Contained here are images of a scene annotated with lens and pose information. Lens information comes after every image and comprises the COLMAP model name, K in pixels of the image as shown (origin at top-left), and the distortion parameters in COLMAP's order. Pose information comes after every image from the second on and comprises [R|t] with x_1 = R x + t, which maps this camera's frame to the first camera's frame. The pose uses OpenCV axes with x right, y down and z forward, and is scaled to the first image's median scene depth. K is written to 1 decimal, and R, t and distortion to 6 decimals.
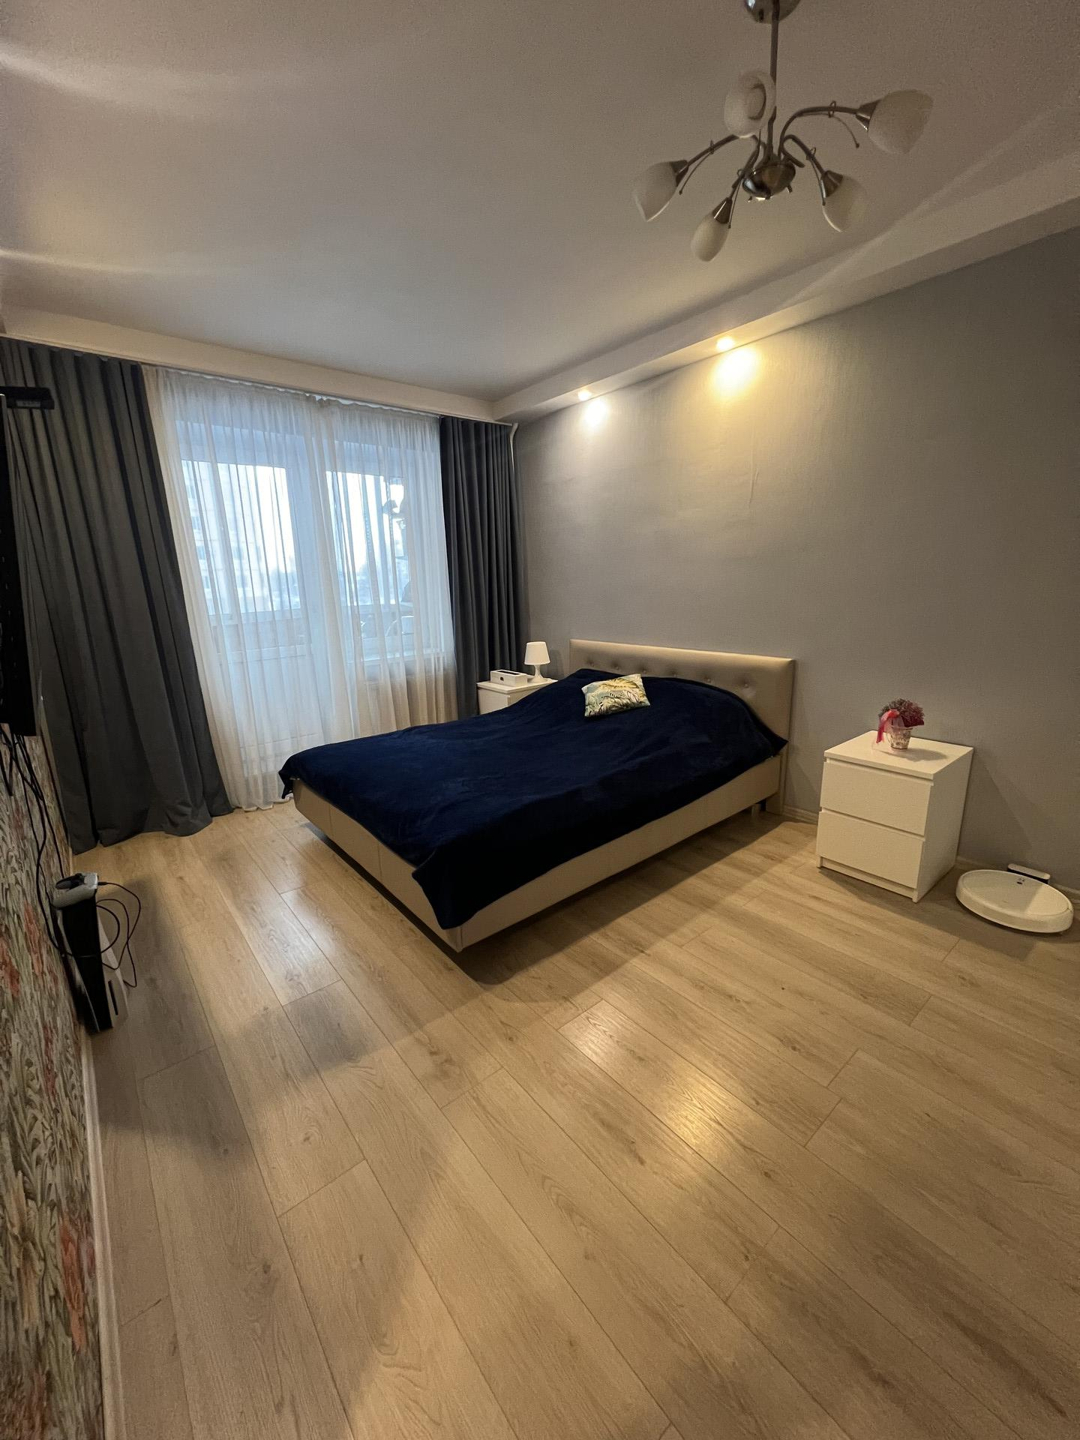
lens RADIAL K [[573.3, 0, 538.2], [0, 573.3, 716.5], [0, 0, 1]] dist [0.001756, -0.000342]
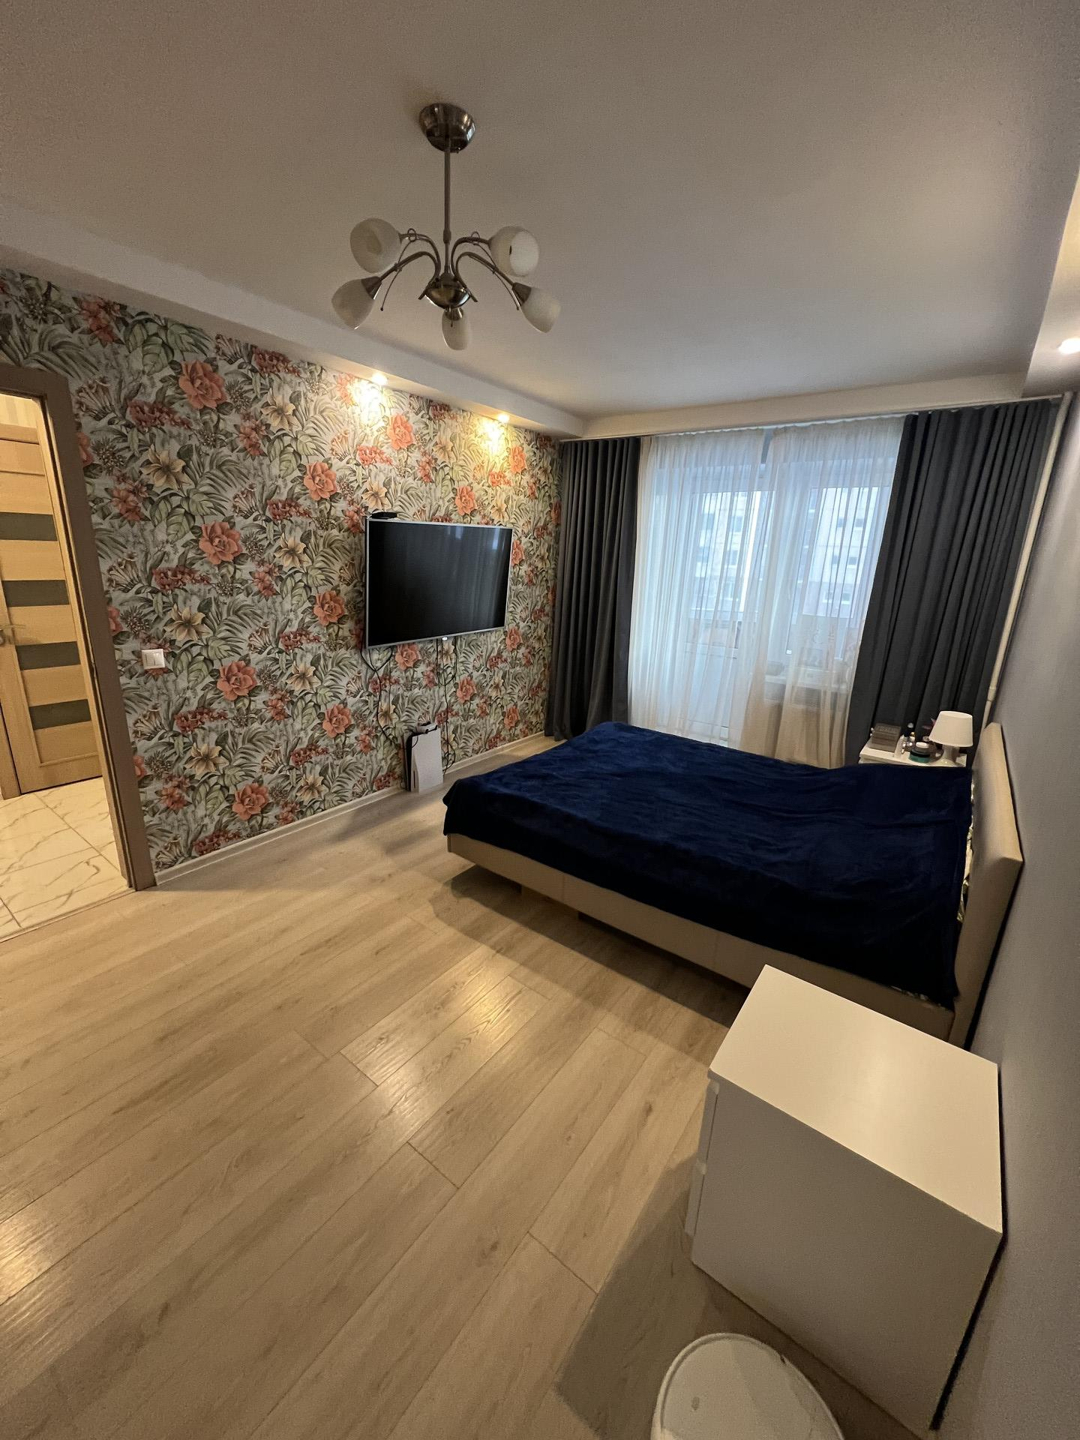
lens RADIAL K [[573.3, 0, 539.8], [0, 573.3, 719.8], [0, 0, 1]] dist [0.001756, -0.000342]
pose [[0.244468, 0.301658, -0.921541, 1.028462], [-0.286095, 0.930509, 0.228698, -0.269100], [0.926491, 0.207739, 0.313782, 0.597675]]
